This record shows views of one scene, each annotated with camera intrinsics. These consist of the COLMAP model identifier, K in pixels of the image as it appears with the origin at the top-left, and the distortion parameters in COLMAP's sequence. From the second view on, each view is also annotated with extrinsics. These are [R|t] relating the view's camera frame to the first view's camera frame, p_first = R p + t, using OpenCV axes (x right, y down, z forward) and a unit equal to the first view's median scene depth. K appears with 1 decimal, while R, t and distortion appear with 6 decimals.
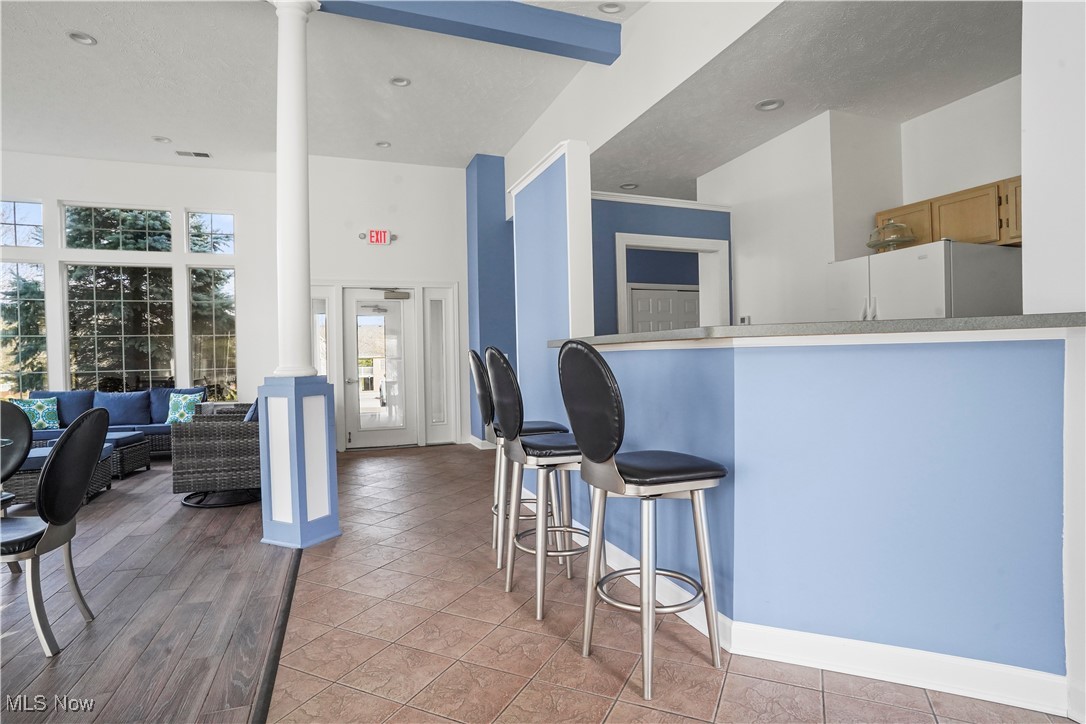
lens RADIAL K [[564.4, 0, 541.6], [0, 564.4, 365.7], [0, 0, 1]] dist [-0.071375, 0.039336]
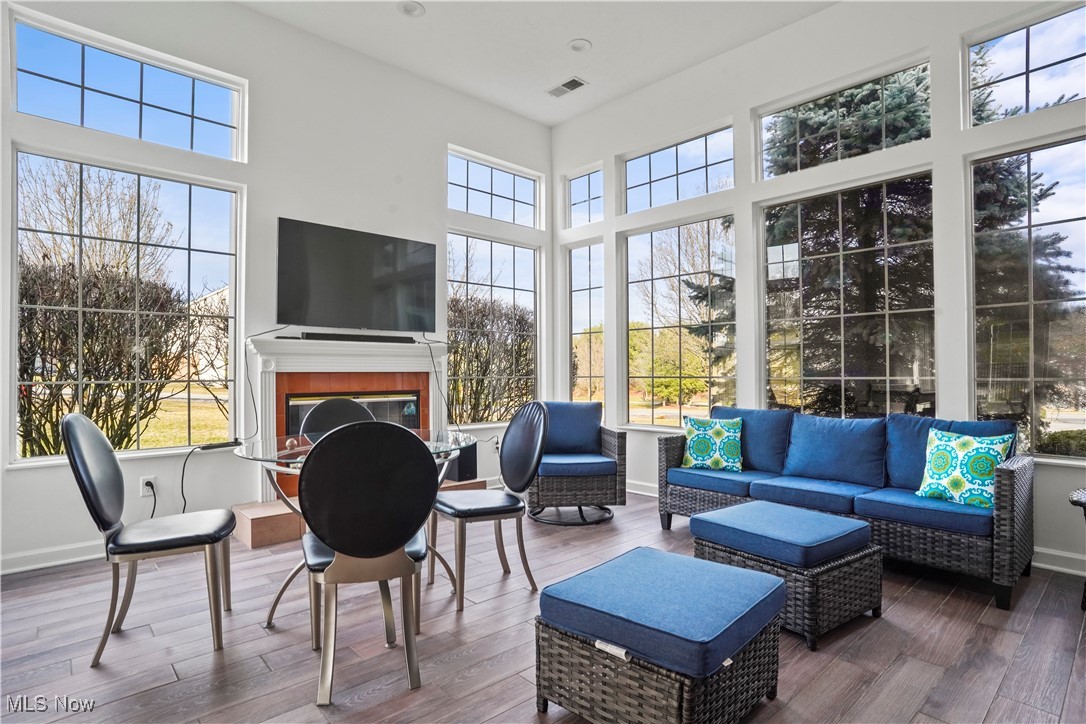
lens RADIAL K [[564.4, 0, 541.6], [0, 564.4, 365.7], [0, 0, 1]] dist [-0.071375, 0.039336]
pose [[0.383282, 0.006707, -0.923607, -0.392988], [-0.016634, 0.999862, 0.000358, 0.001909], [0.923482, 0.015226, 0.383340, 0.549762]]
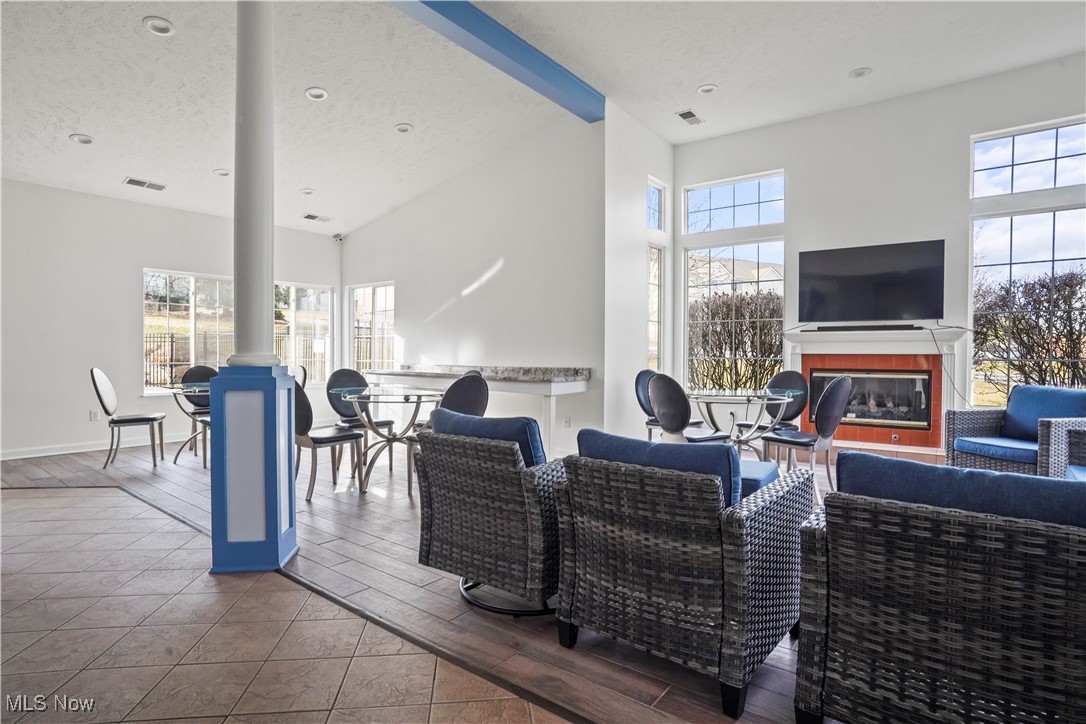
lens RADIAL K [[564.4, 0, 541.6], [0, 564.4, 365.7], [0, 0, 1]] dist [-0.071375, 0.039336]
pose [[-0.845761, 0.028288, -0.532812, -0.203221], [0.005799, 0.999022, 0.043836, -0.009564], [0.533531, 0.033985, -0.845097, 1.075357]]
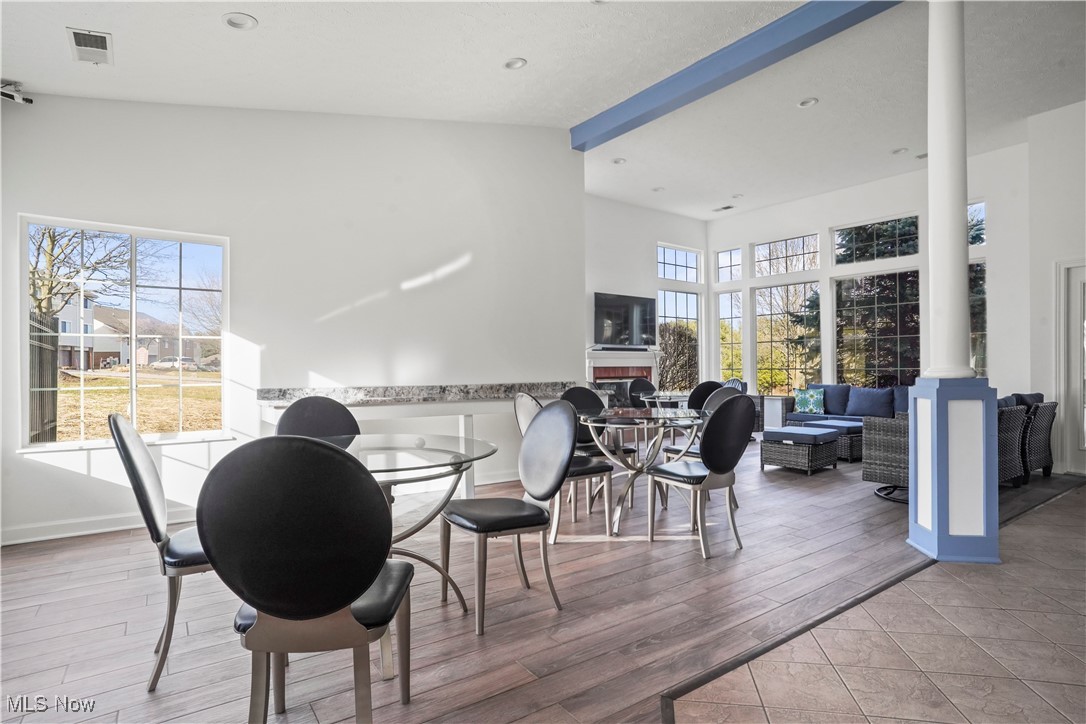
lens RADIAL K [[564.4, 0, 541.6], [0, 564.4, 365.7], [0, 0, 1]] dist [-0.071375, 0.039336]
pose [[0.266714, 0.013875, -0.963676, 0.148188], [-0.010613, 0.999878, 0.011459, -0.002338], [0.963717, 0.007171, 0.266828, 0.052826]]
